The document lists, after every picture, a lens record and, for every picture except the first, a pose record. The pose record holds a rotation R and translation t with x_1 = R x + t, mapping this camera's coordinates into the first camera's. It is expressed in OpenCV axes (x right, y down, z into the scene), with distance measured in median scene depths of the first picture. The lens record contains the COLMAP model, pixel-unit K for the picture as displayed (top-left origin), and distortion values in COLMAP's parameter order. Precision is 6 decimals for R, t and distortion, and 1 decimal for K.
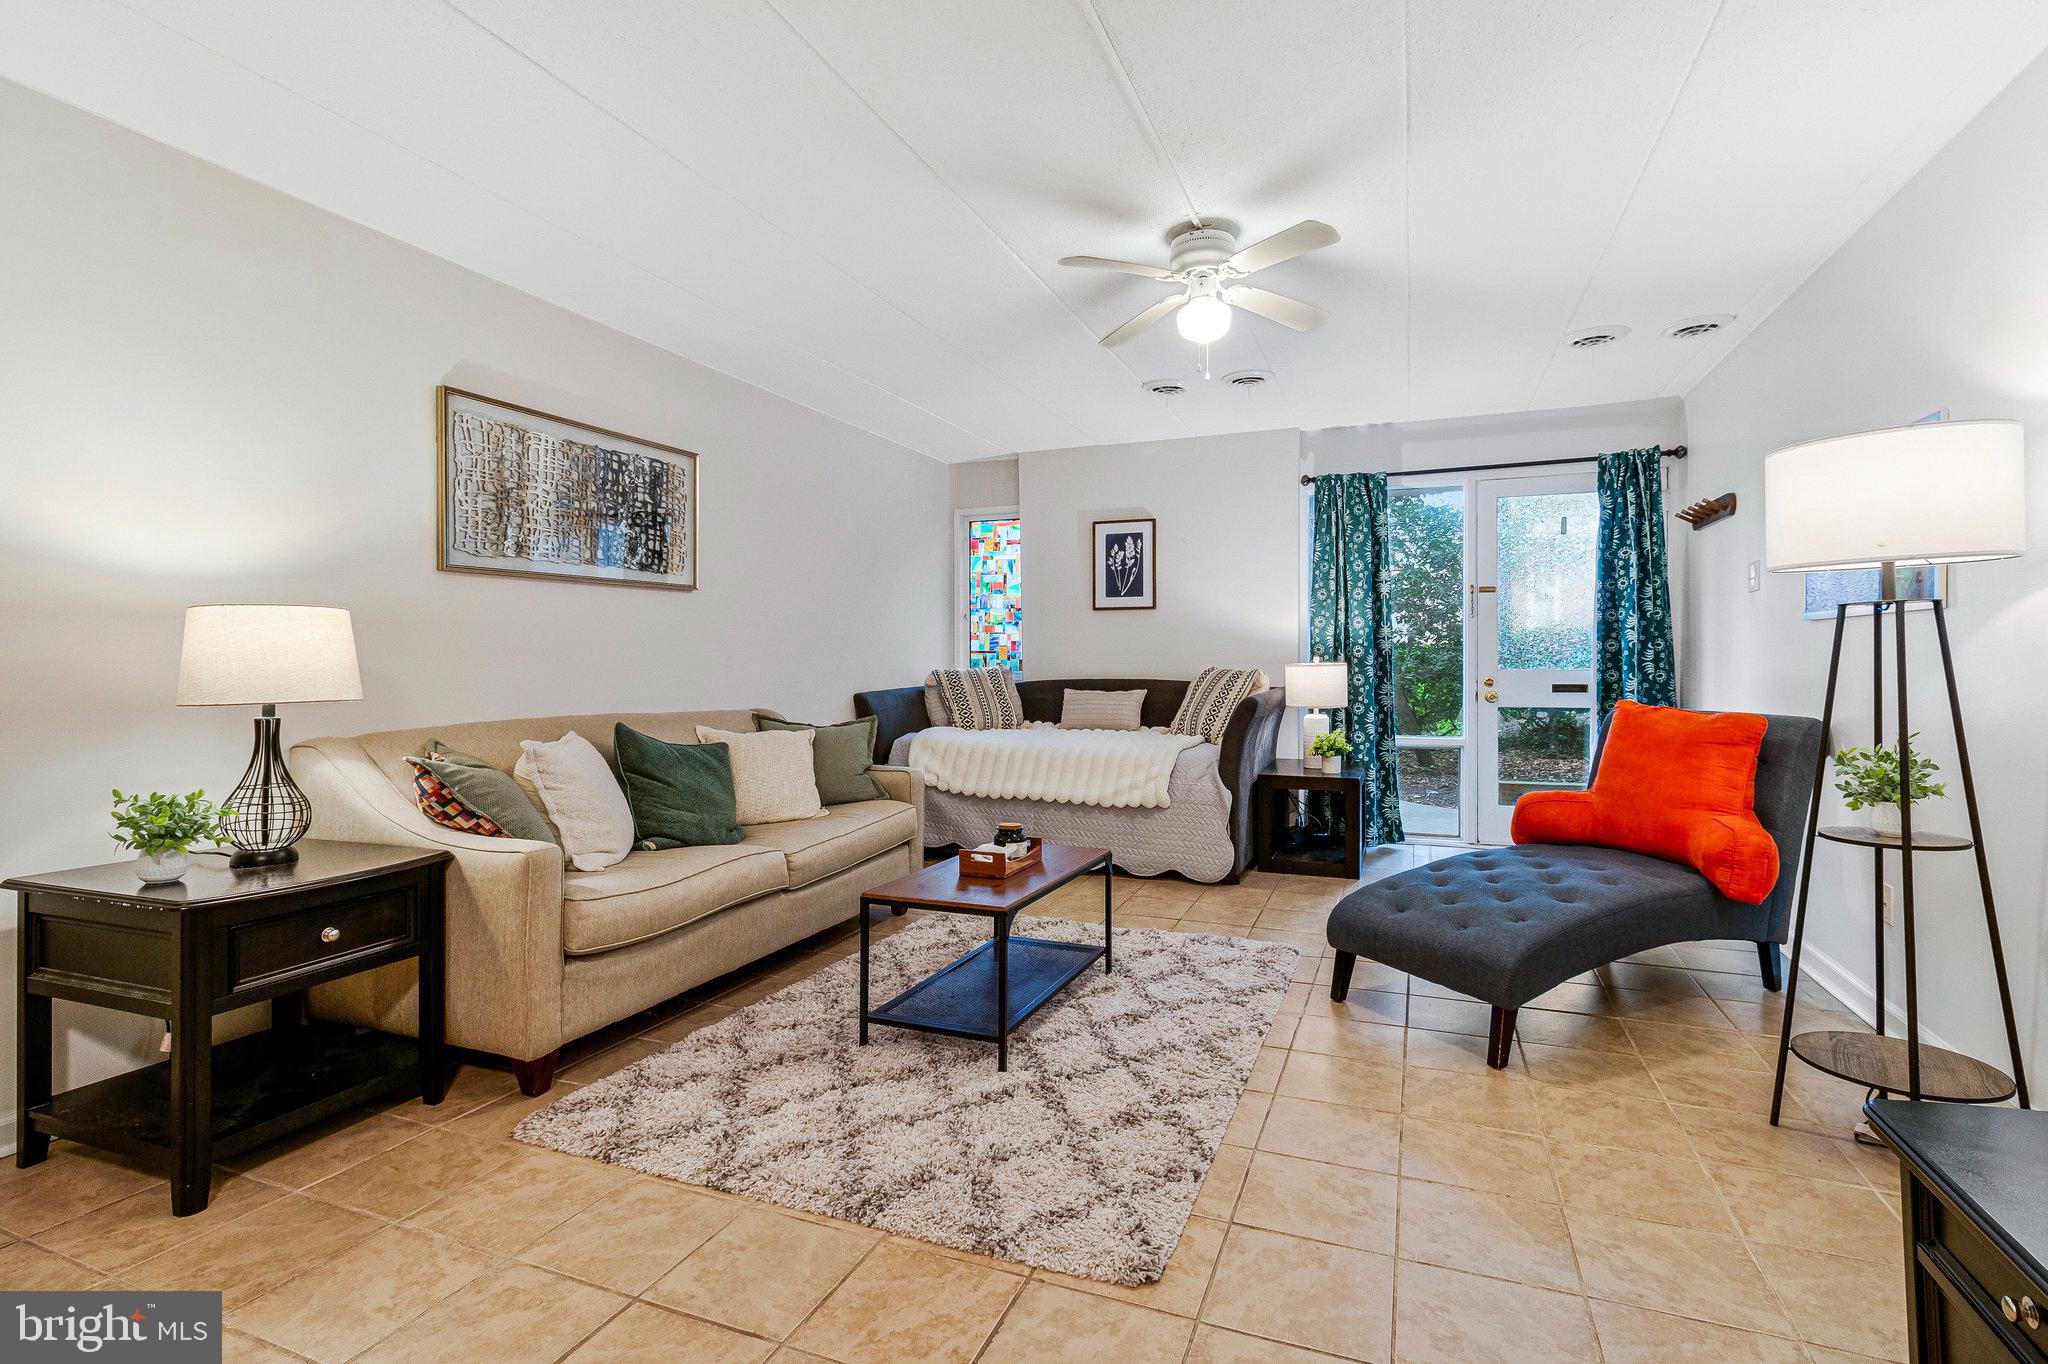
lens RADIAL K [[945.3, 0, 1016.0], [0, 945.3, 680.8], [0, 0, 1]] dist [0.000733, 0.000342]
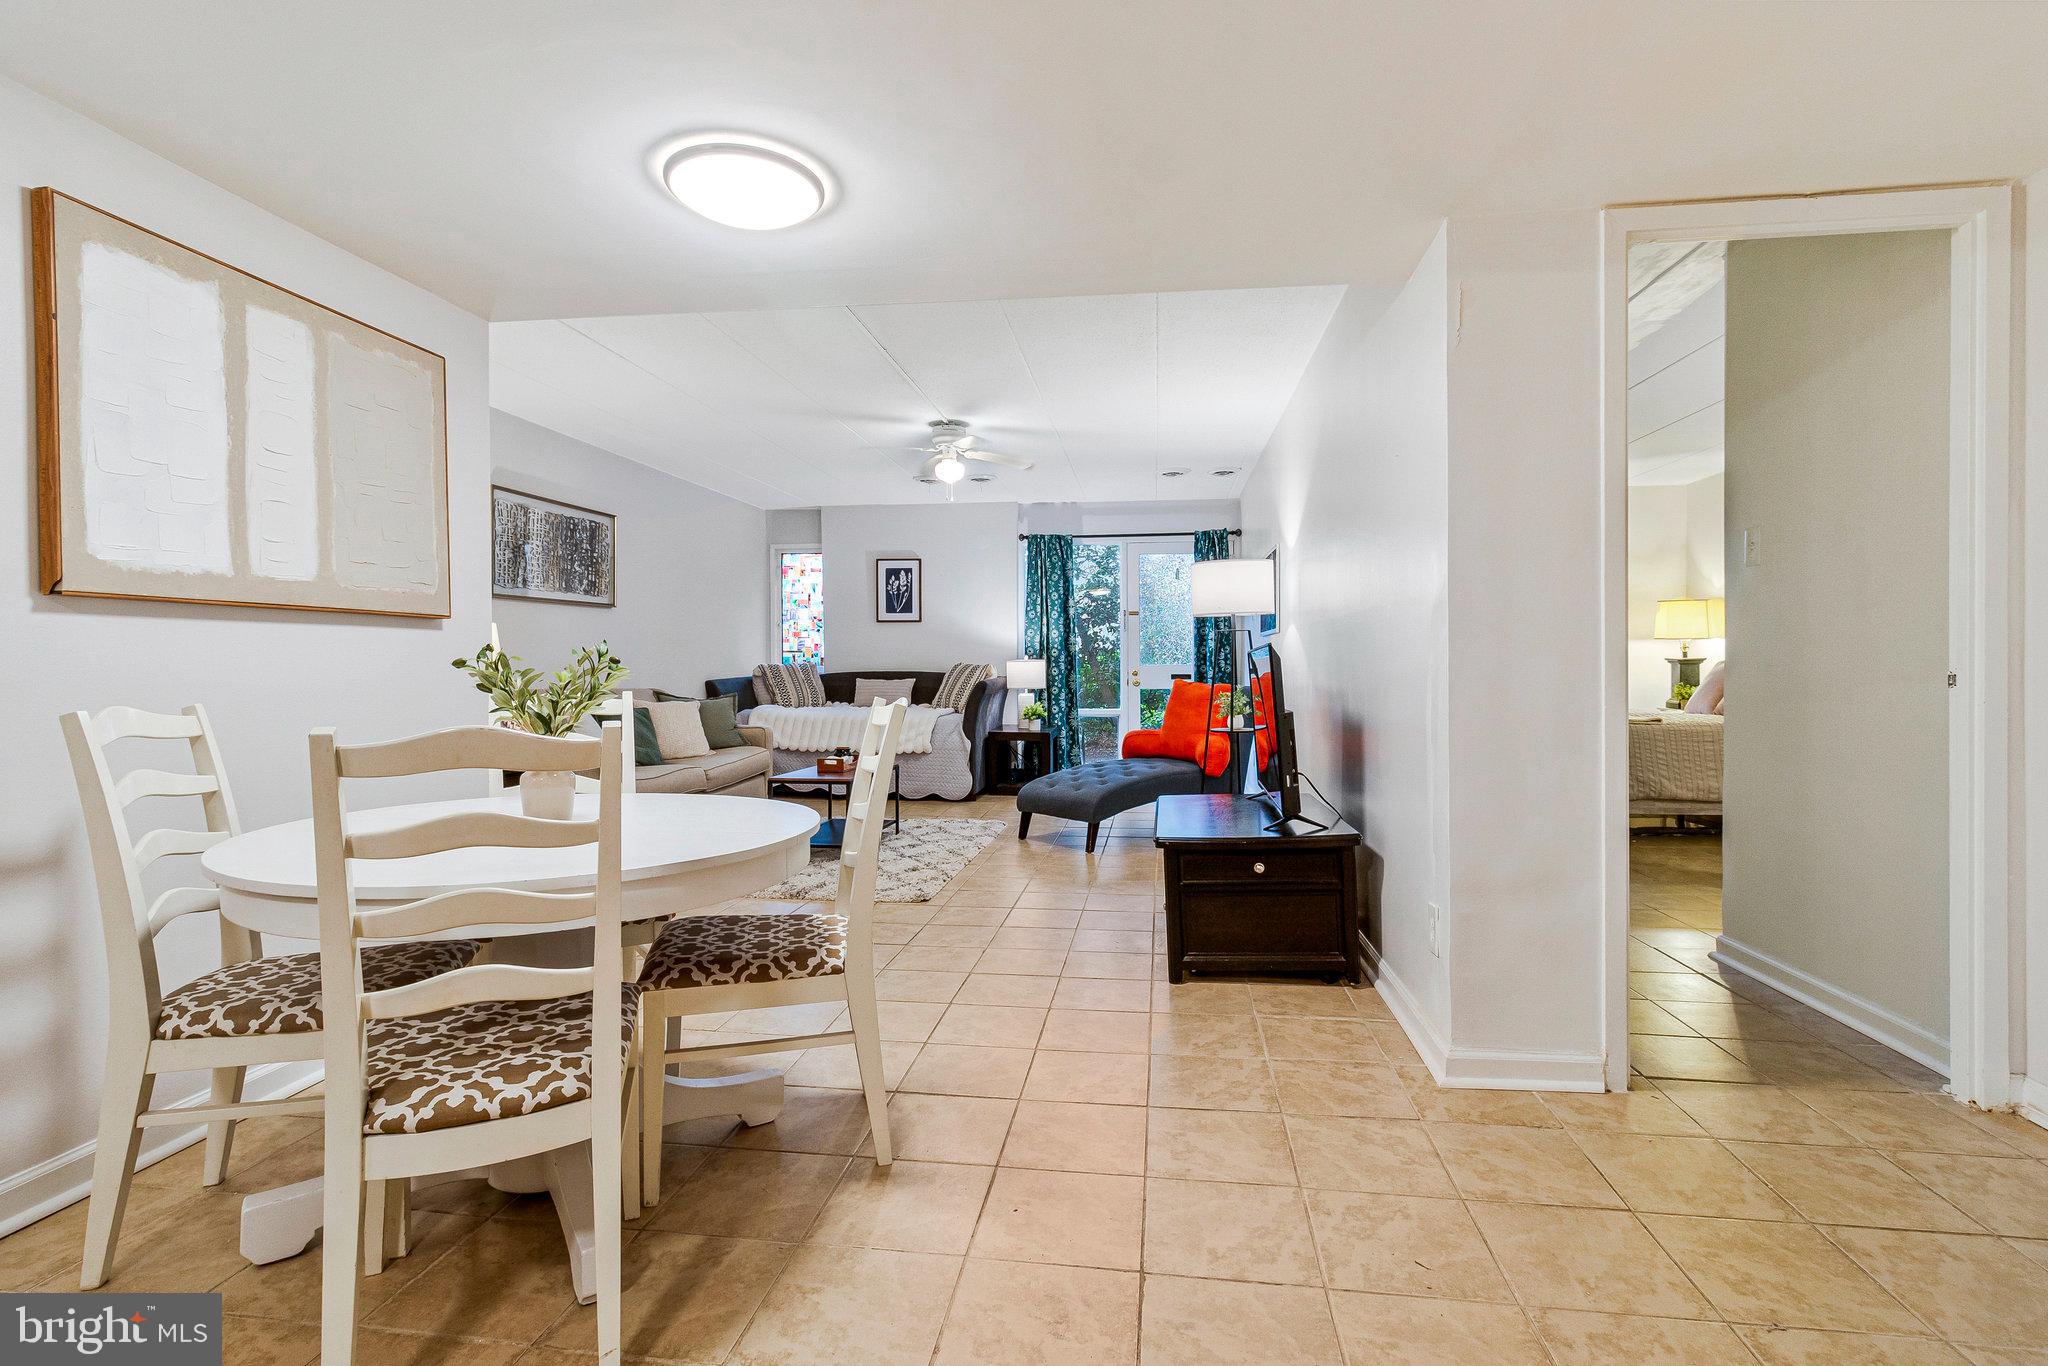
lens RADIAL K [[945.3, 0, 1019.1], [0, 945.3, 681.1], [0, 0, 1]] dist [0.000733, 0.000342]
pose [[0.967511, -0.000783, 0.252828, -0.077789], [0.001661, 0.999993, -0.003258, 0.019936], [-0.252824, 0.003572, 0.967506, -0.462000]]
